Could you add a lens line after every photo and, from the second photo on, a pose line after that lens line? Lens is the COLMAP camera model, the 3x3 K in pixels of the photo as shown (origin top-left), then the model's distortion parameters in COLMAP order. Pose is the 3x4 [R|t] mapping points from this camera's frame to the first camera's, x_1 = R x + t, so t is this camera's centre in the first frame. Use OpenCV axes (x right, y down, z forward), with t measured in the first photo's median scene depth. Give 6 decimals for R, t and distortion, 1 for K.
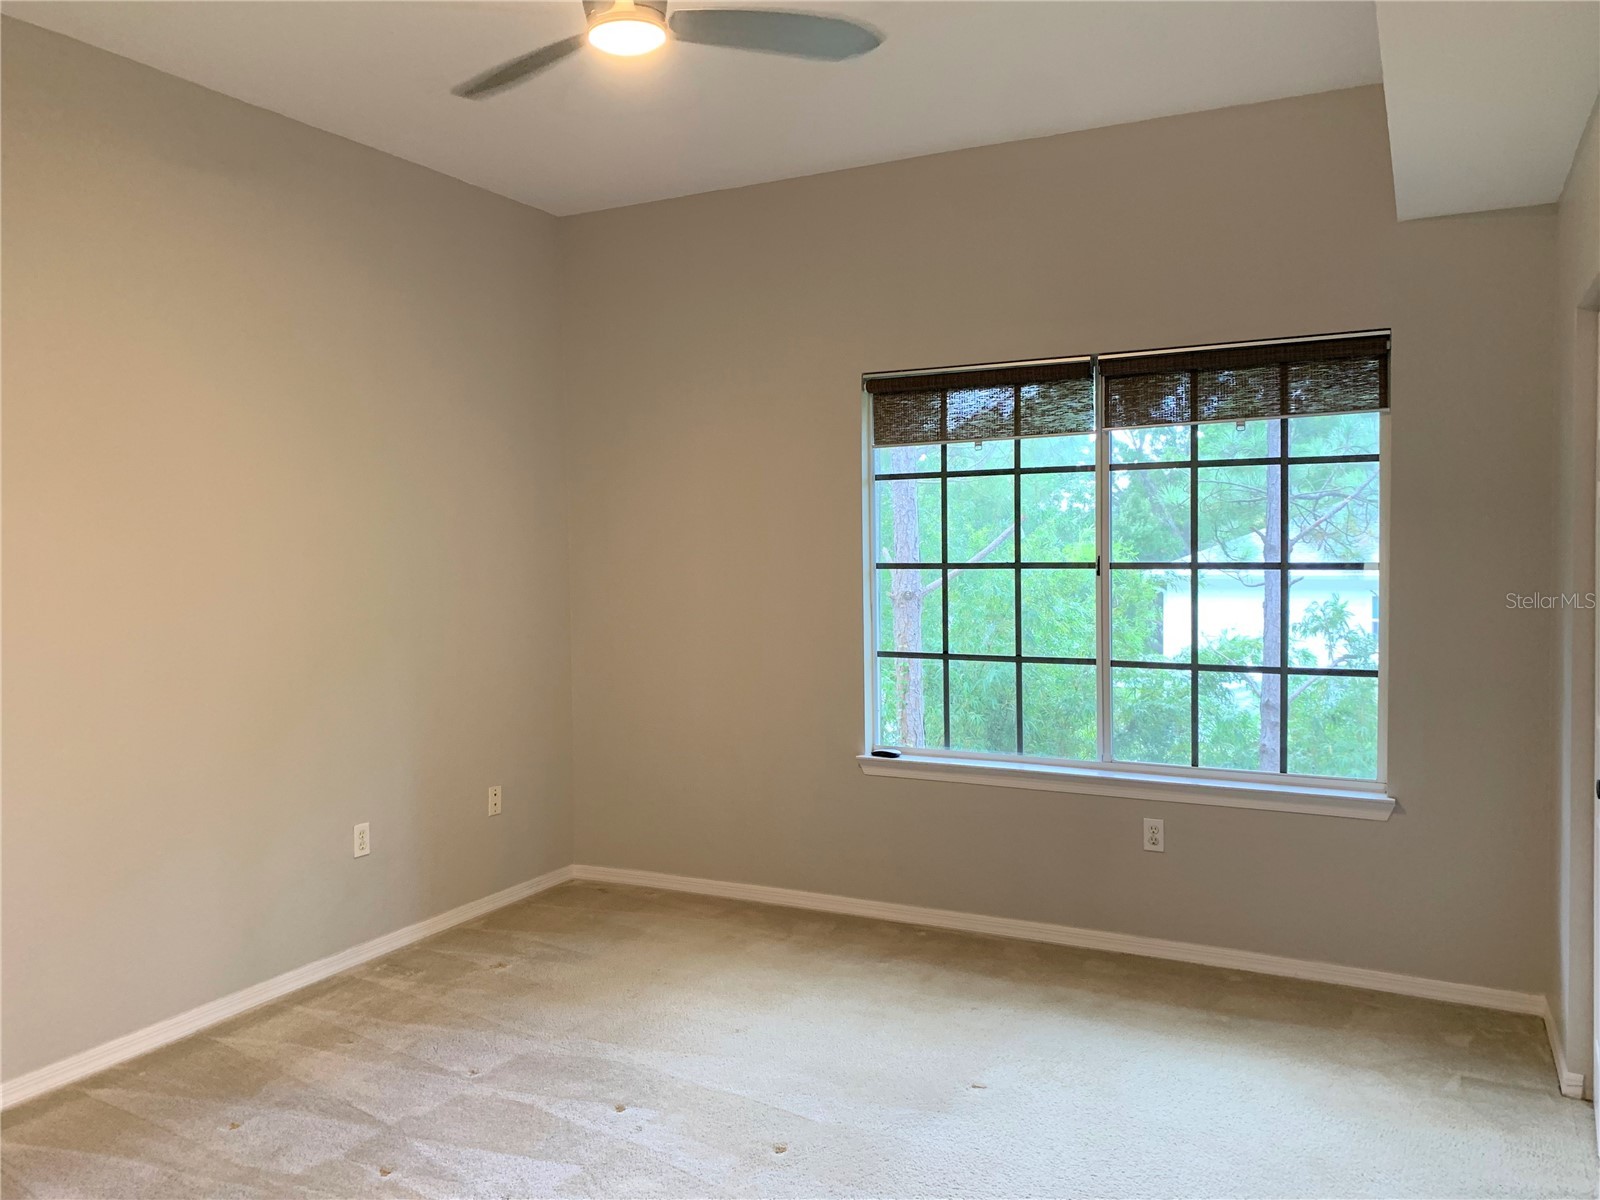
lens RADIAL K [[1218.7, 0, 825.1], [0, 1218.7, 603.2], [0, 0, 1]] dist [0.012891, -0.031341]
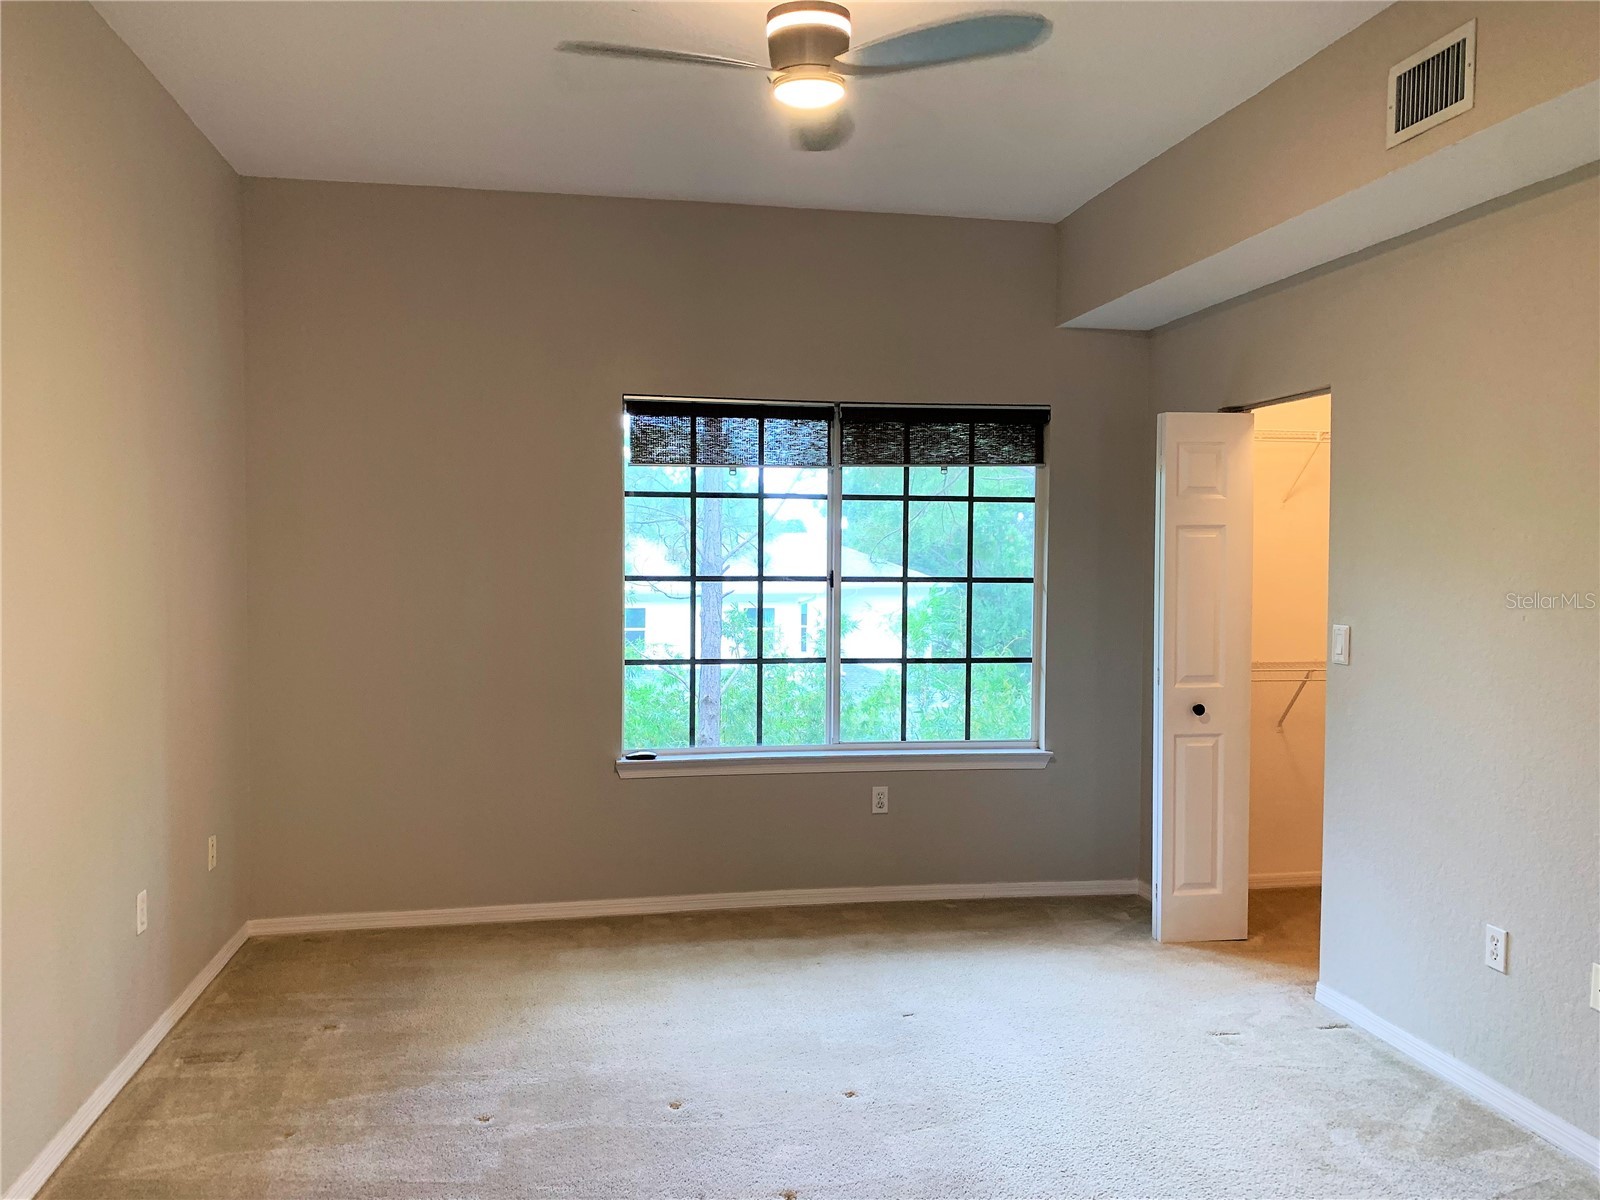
lens RADIAL K [[1192.4, 0, 796.9], [0, 1192.4, 593.4], [0, 0, 1]] dist [0.048705, -0.075179]
pose [[0.795448, 0.000424, 0.606022, -0.530750], [0.016746, 0.999603, -0.022679, 0.009620], [-0.605791, 0.028188, 0.795125, 0.100884]]
